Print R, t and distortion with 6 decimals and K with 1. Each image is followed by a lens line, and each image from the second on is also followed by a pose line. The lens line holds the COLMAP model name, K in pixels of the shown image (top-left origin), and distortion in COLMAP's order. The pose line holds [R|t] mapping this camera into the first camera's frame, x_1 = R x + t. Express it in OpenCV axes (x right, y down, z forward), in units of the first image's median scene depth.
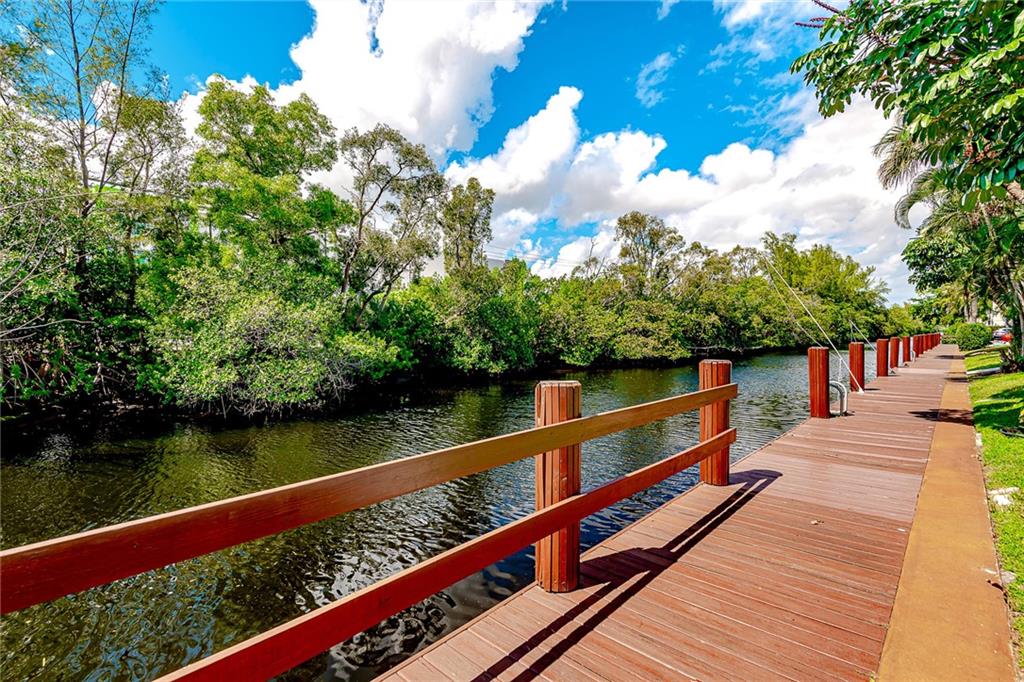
lens RADIAL K [[465.8, 0, 520.4], [0, 465.8, 340.7], [0, 0, 1]] dist [0.023664, -0.010243]
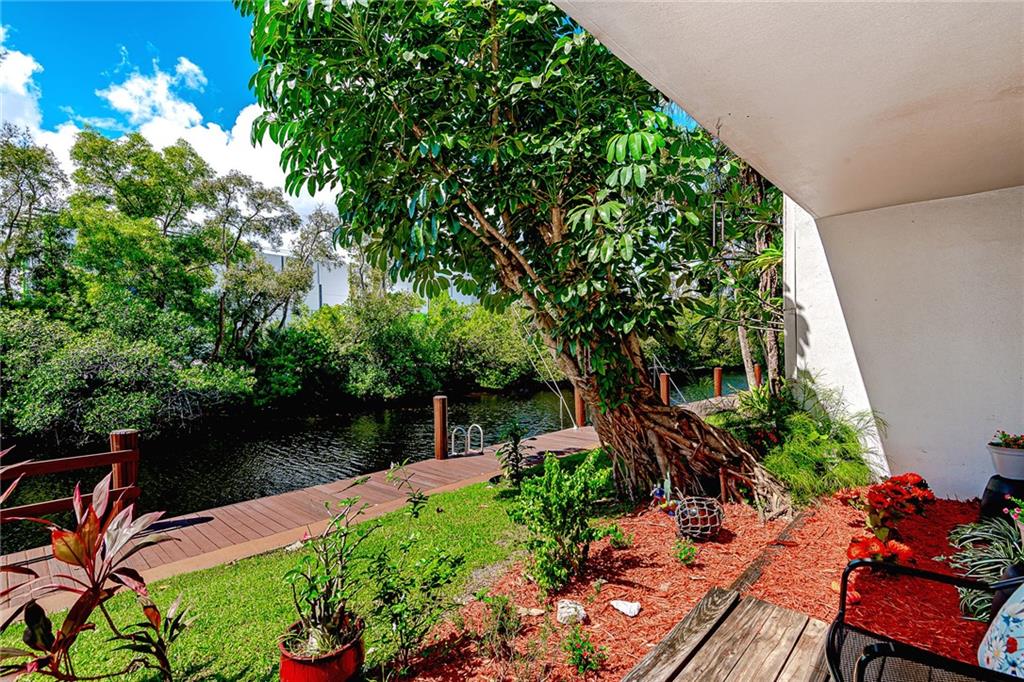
lens RADIAL K [[465.8, 0, 512.7], [0, 465.8, 363.5], [0, 0, 1]] dist [0.023664, -0.010243]
pose [[0.999489, -0.002118, -0.031907, 0.329151], [0.002685, 0.999839, 0.017733, -0.032873], [0.031864, -0.017809, 0.999334, -0.047878]]
